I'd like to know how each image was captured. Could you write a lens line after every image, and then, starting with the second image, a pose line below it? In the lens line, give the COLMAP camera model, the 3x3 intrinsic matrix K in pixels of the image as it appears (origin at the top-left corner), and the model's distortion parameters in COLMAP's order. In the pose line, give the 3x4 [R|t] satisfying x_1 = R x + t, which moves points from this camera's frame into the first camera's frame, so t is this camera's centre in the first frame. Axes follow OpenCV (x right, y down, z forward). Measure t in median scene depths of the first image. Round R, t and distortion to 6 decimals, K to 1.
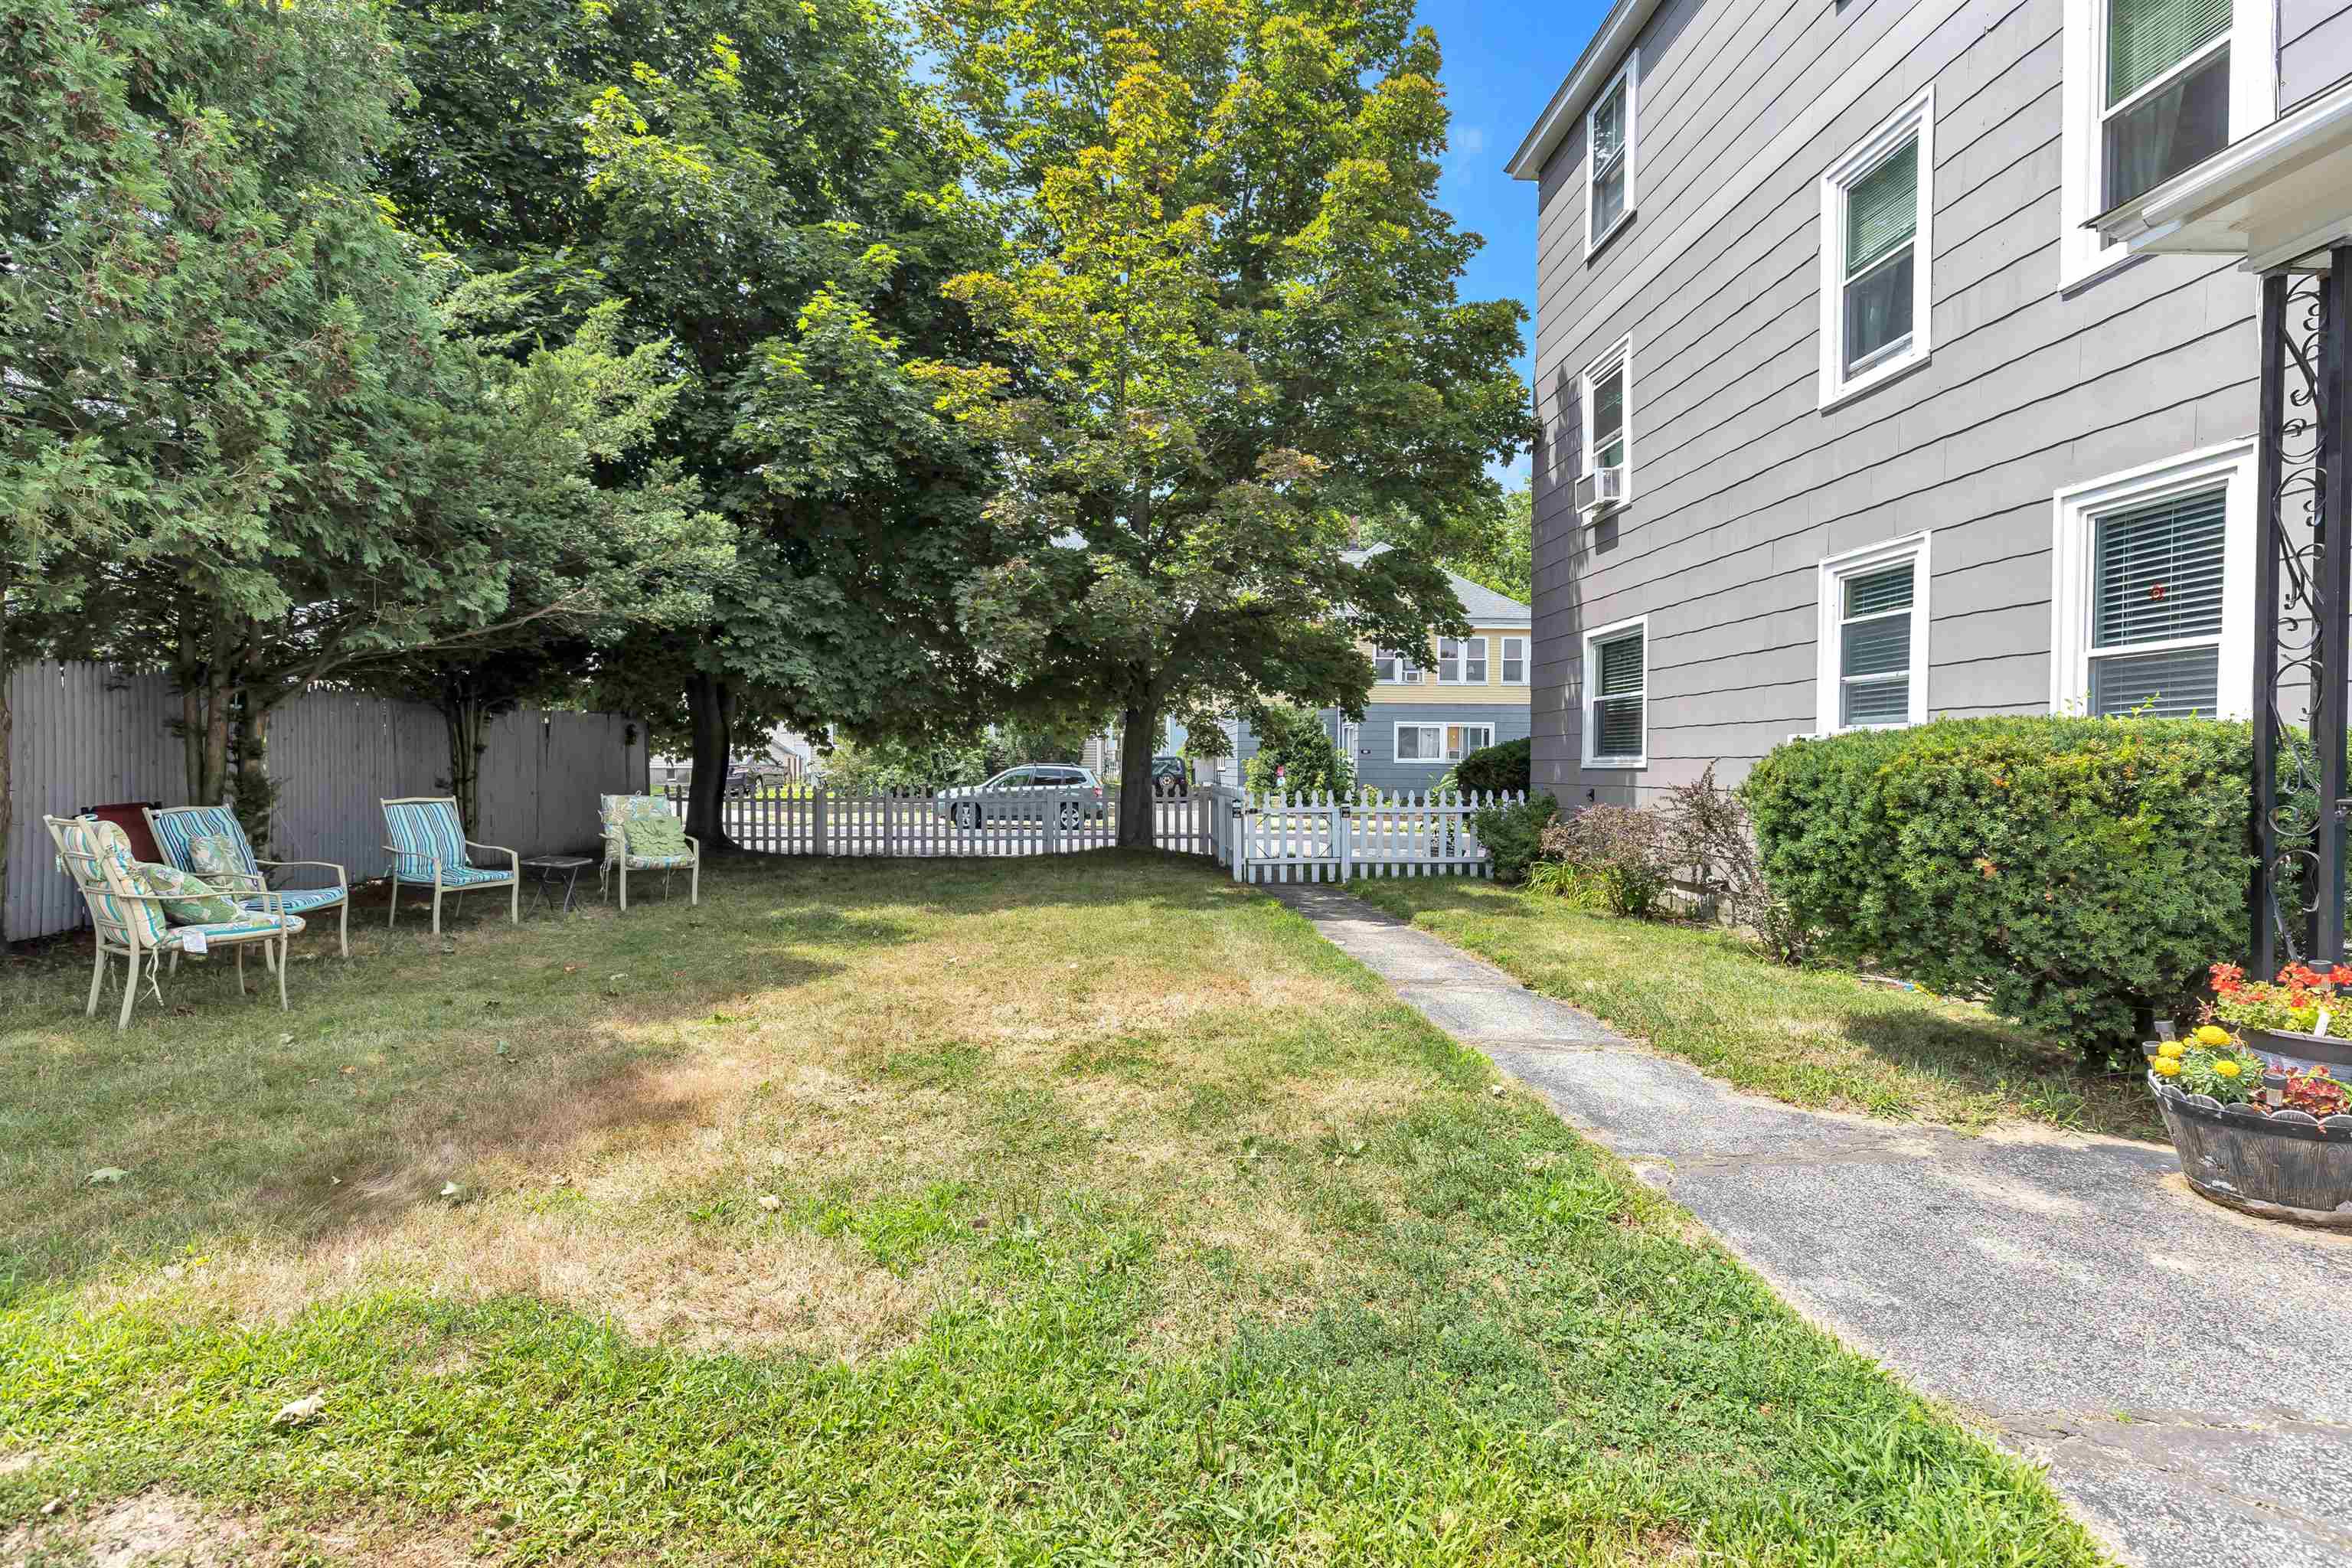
lens RADIAL K [[1064.6, 0, 1176.0], [0, 1064.6, 784.0], [0, 0, 1]] dist [0.009139, 0.000415]
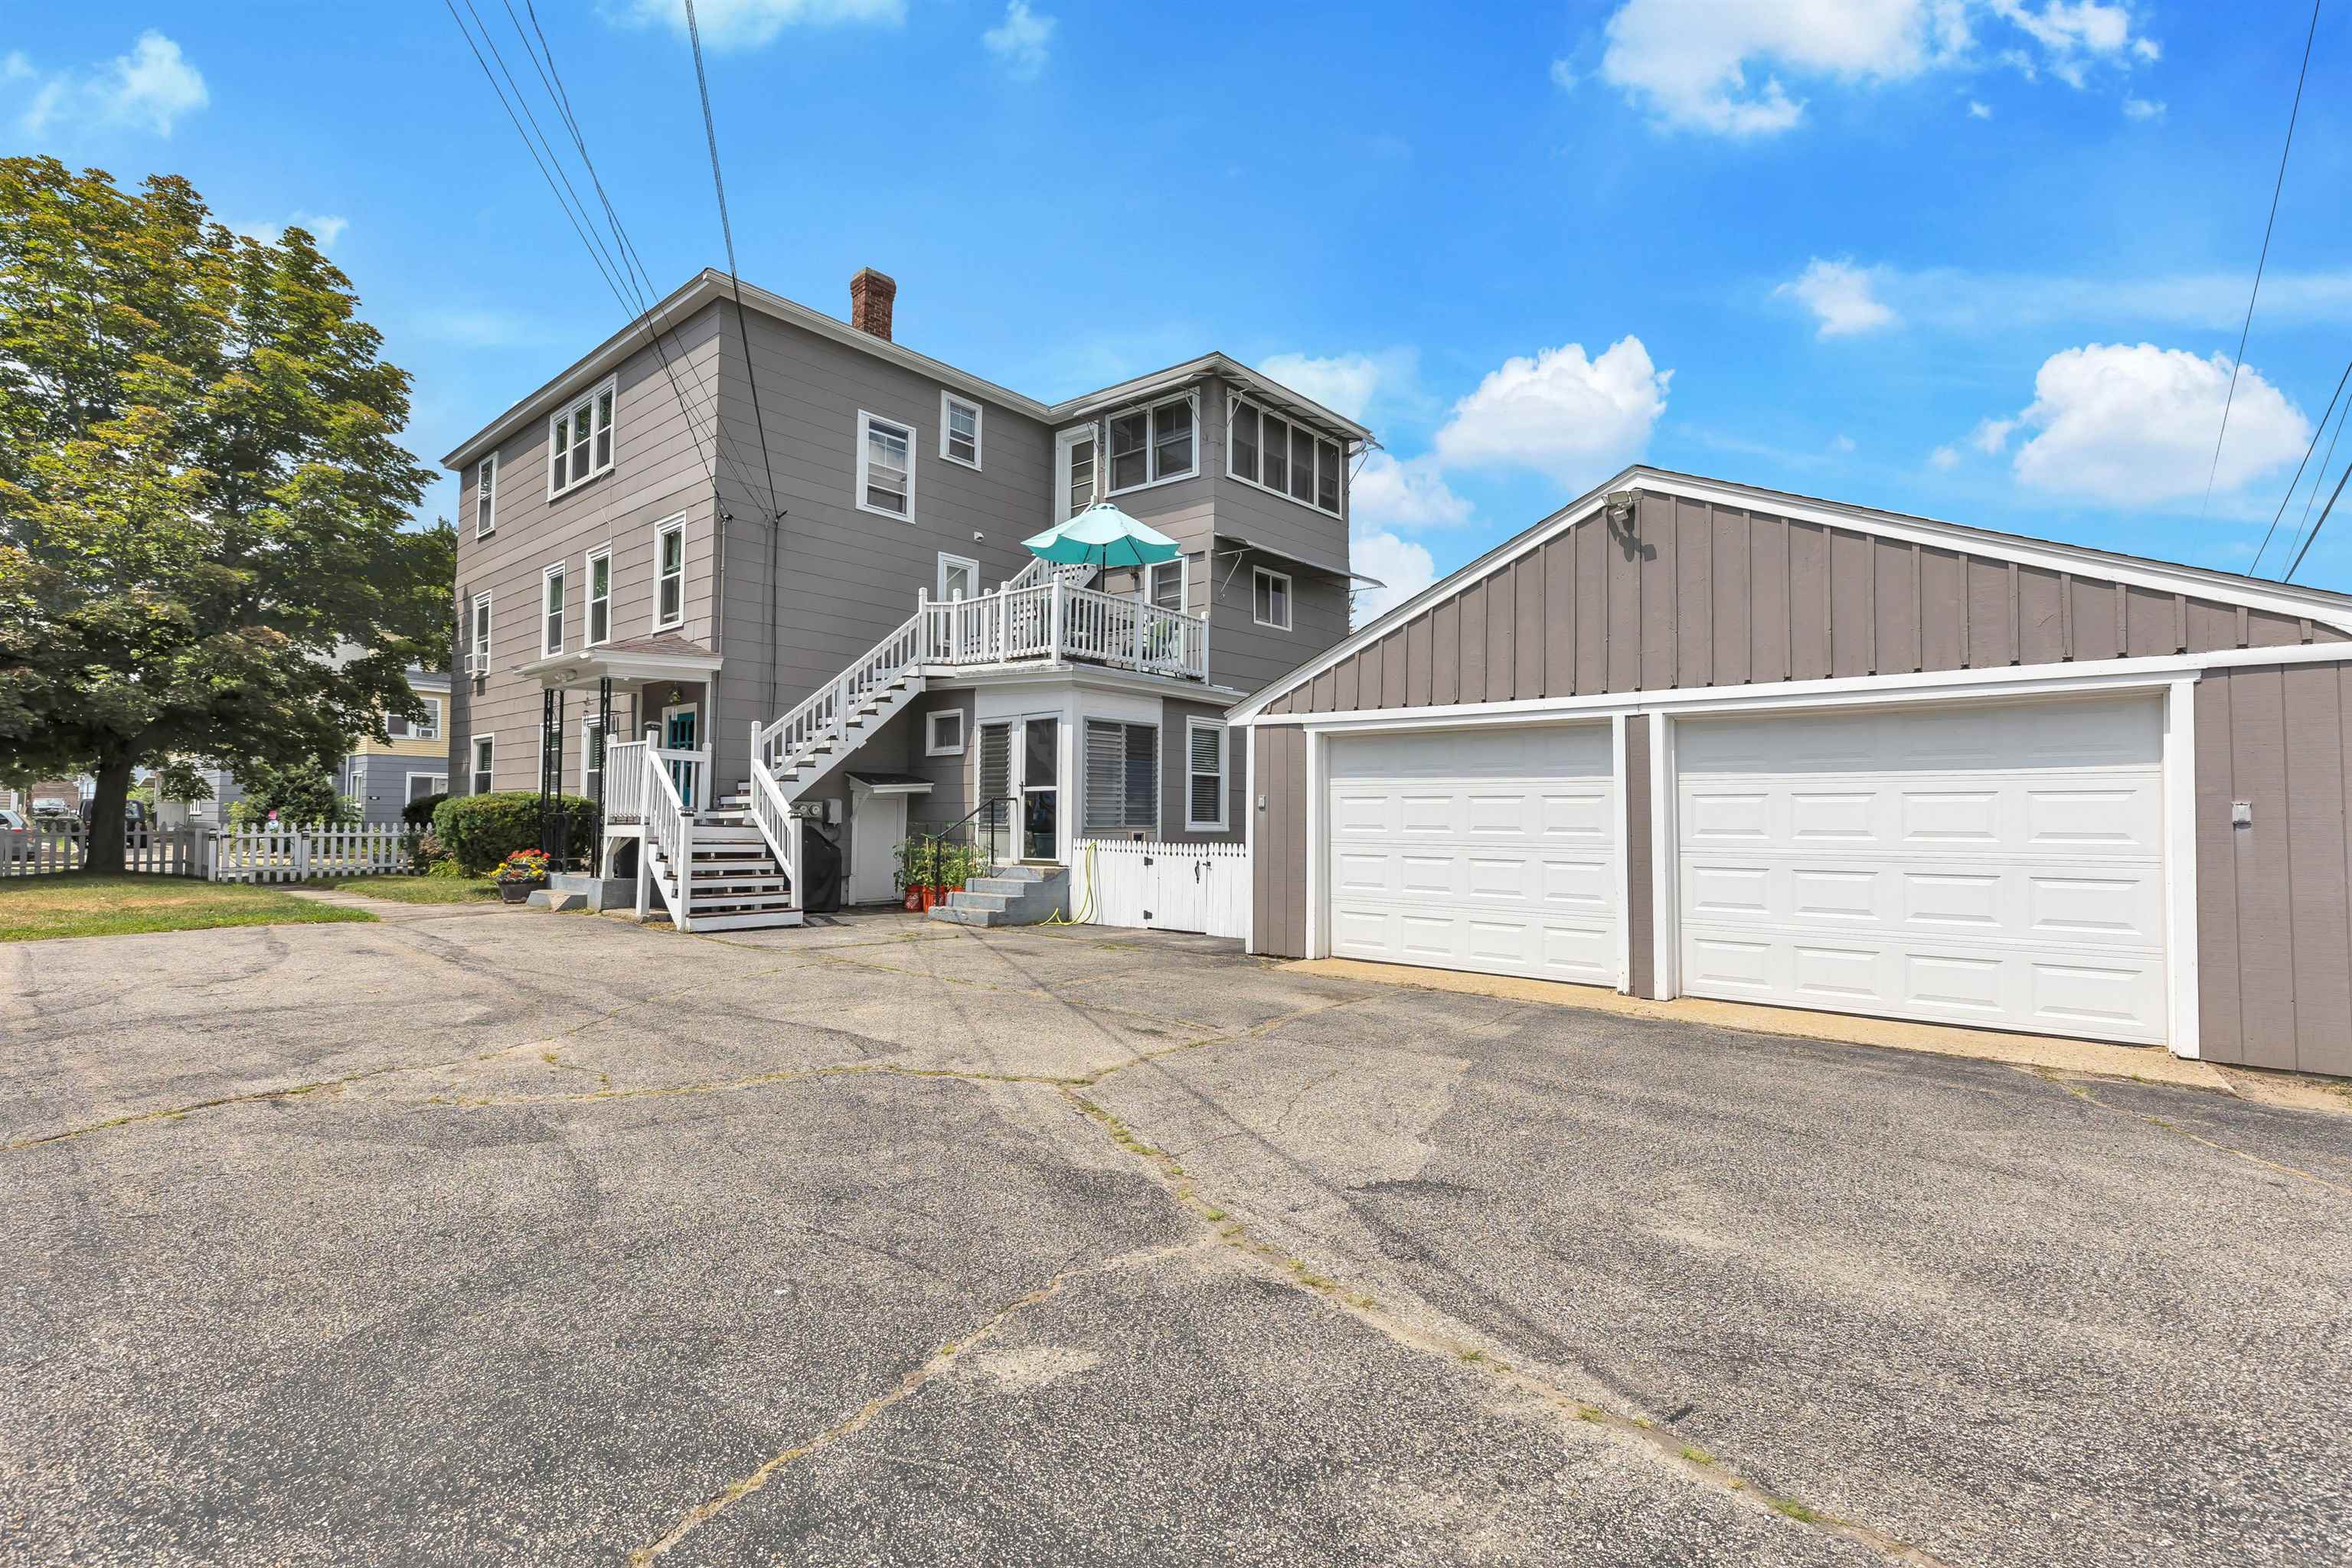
lens RADIAL K [[1064.6, 0, 1176.0], [0, 1064.6, 784.0], [0, 0, 1]] dist [0.009139, 0.000415]
pose [[0.708934, 0.030899, 0.704597, -0.055047], [0.003132, 0.998892, -0.046956, 0.031570], [-0.705268, 0.035495, 0.708052, -1.176253]]
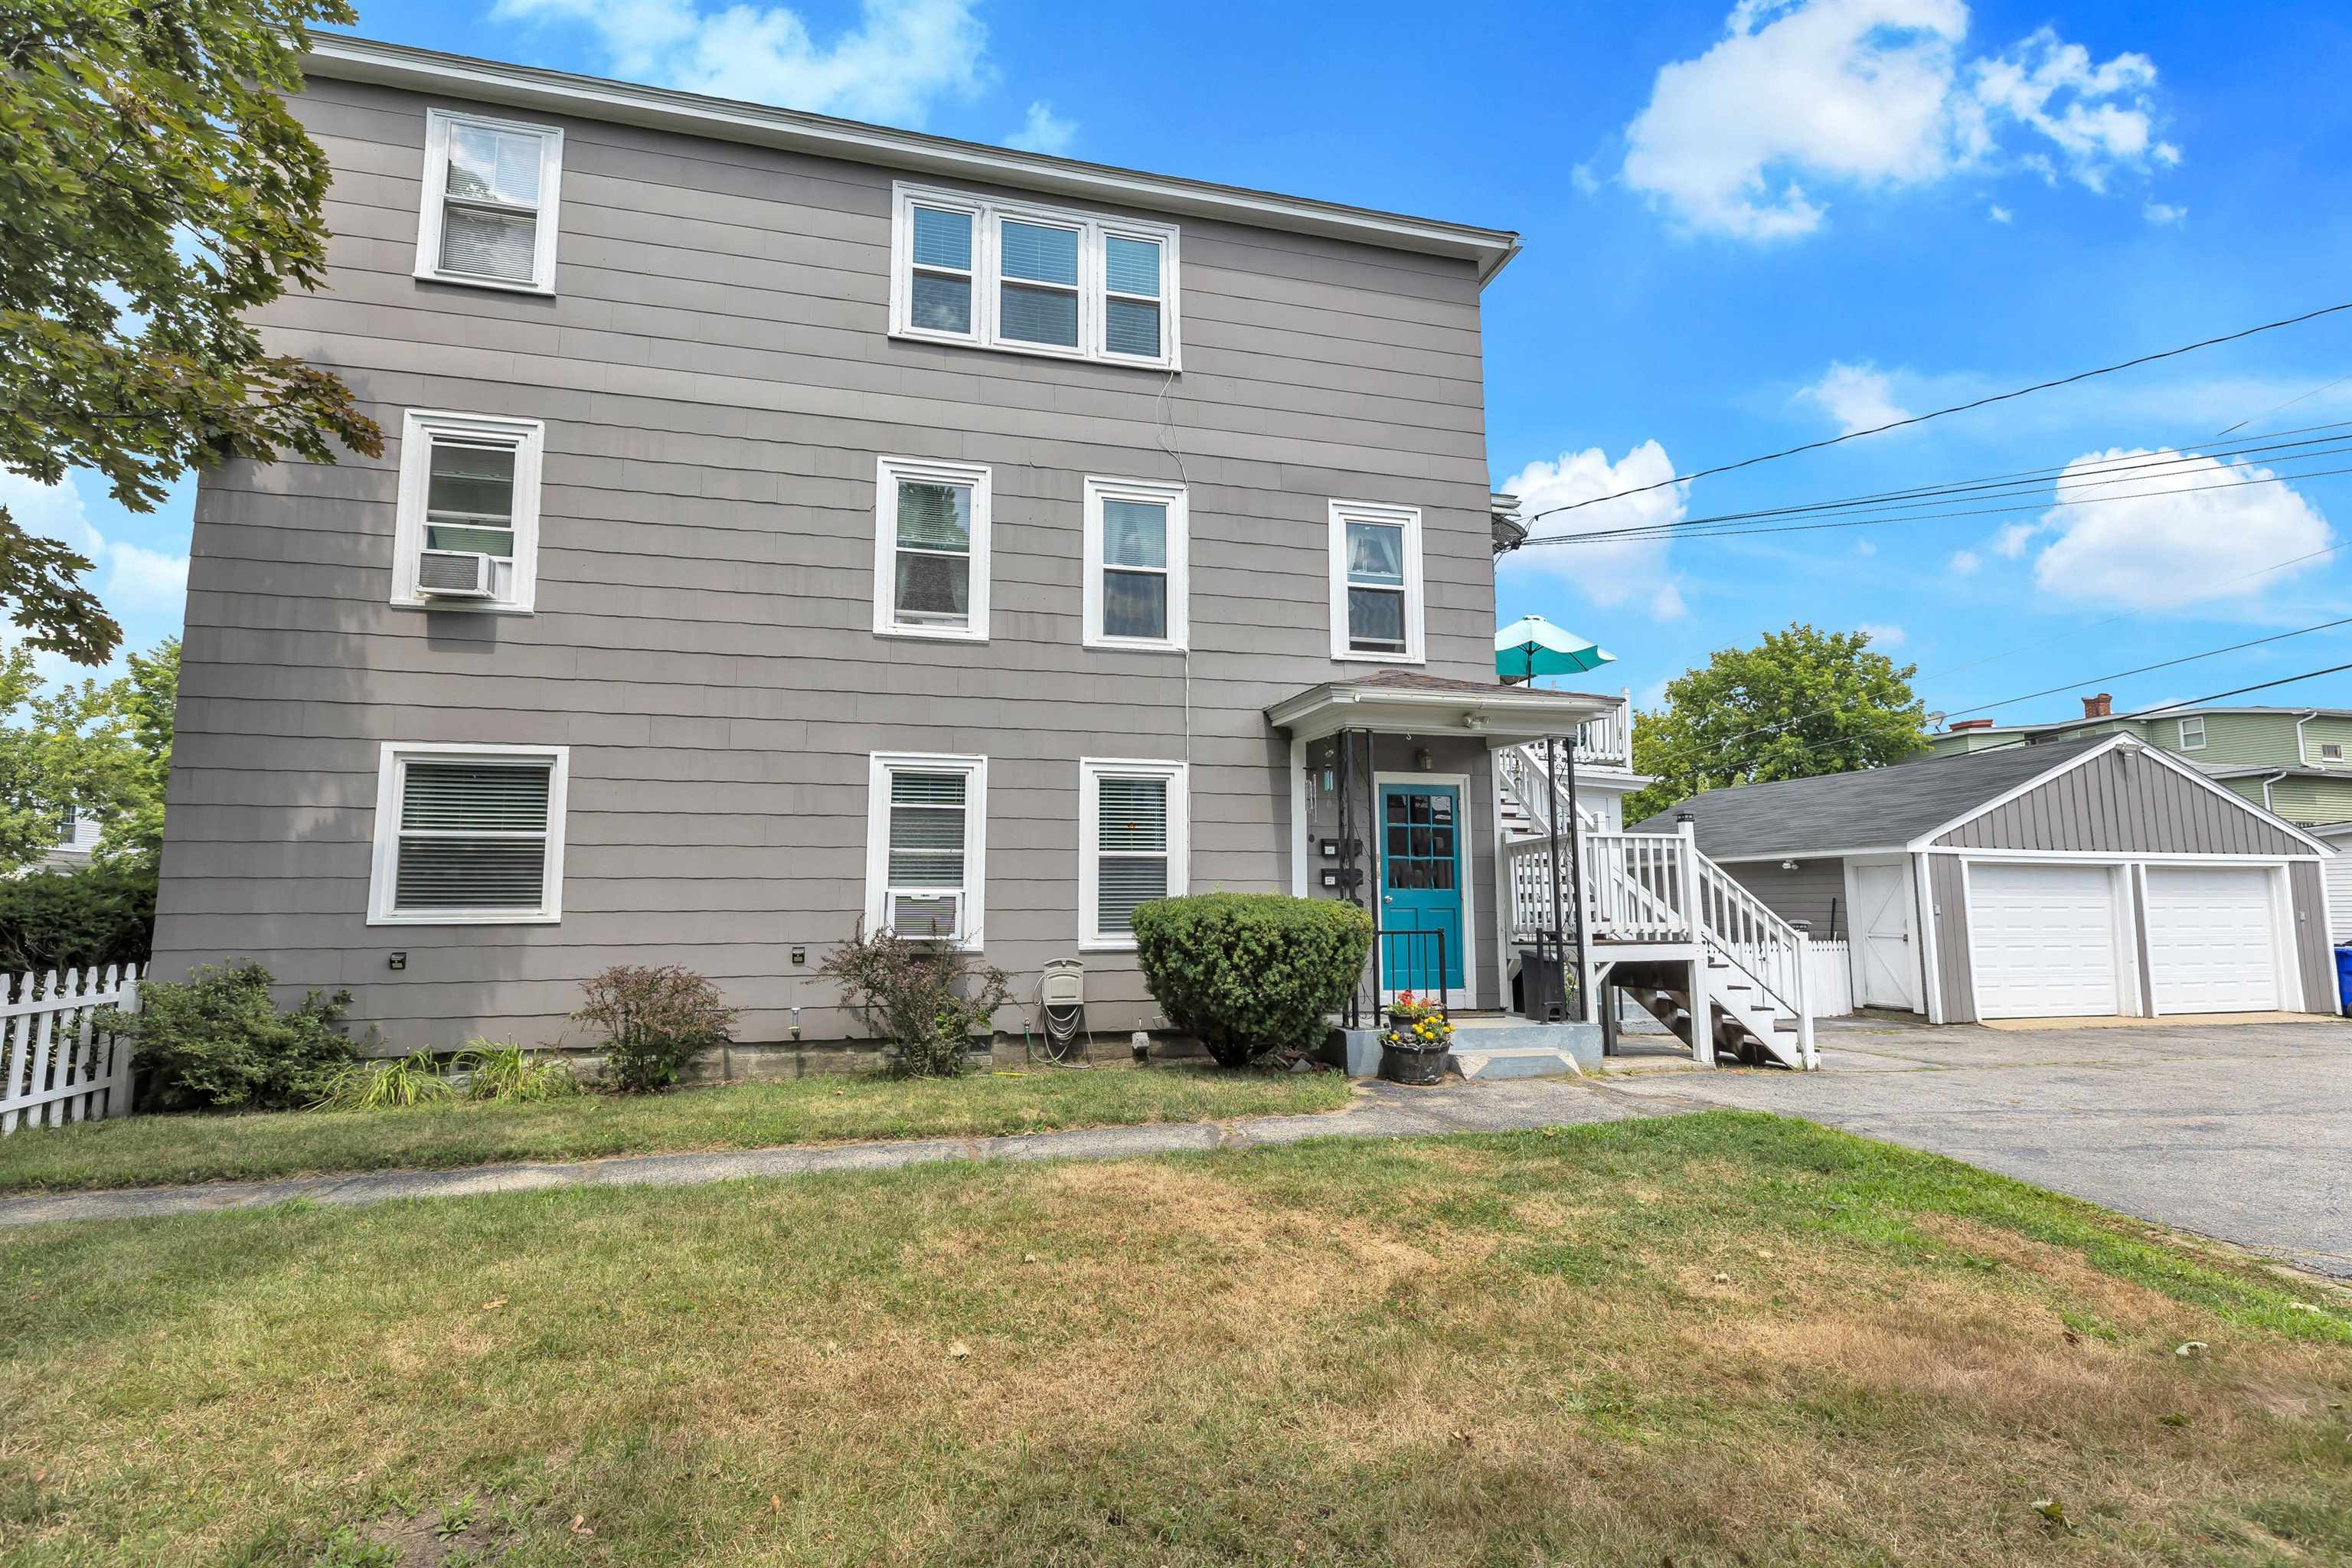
lens RADIAL K [[1064.6, 0, 1176.0], [0, 1064.6, 784.0], [0, 0, 1]] dist [0.009139, 0.000415]
pose [[-0.170566, 0.110553, 0.979125, -0.487661], [0.016585, 0.993867, -0.109329, -0.023054], [-0.985207, -0.002409, -0.171353, 0.635449]]
